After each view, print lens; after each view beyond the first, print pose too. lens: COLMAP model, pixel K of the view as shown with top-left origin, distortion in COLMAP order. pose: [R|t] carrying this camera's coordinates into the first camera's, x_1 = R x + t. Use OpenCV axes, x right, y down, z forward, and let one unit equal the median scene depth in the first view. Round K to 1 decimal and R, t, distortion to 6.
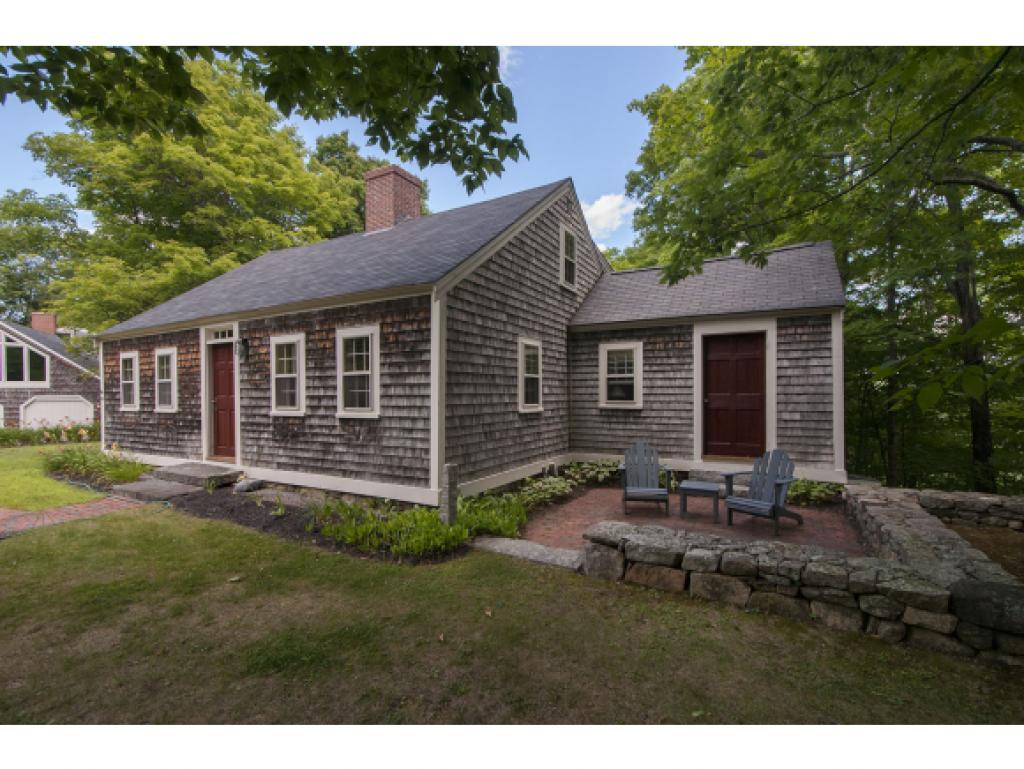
lens RADIAL K [[444.1, 0, 524.9], [0, 444.1, 396.5], [0, 0, 1]] dist [-0.000669, -0.000168]
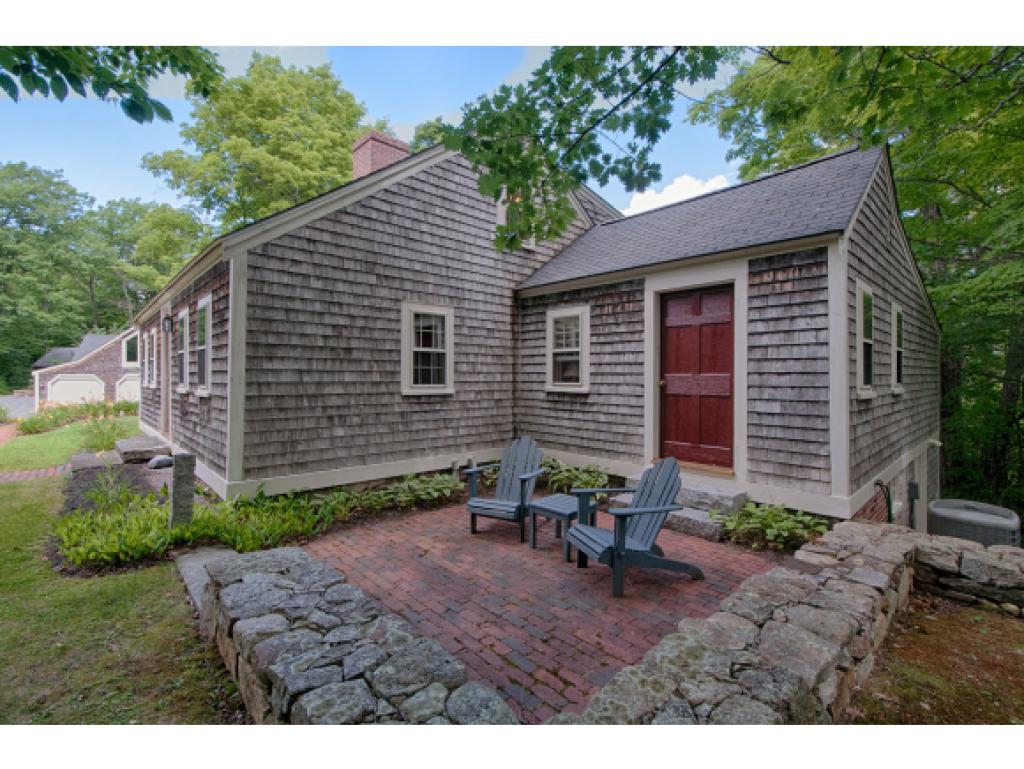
lens RADIAL K [[459.8, 0, 528.6], [0, 459.8, 373.6], [0, 0, 1]] dist [-0.001656, -0.000187]
pose [[0.956170, 0.005572, -0.292758, 0.455464], [-0.009580, 0.999879, -0.012259, 0.006416], [0.292654, 0.014526, 0.956108, 0.244299]]
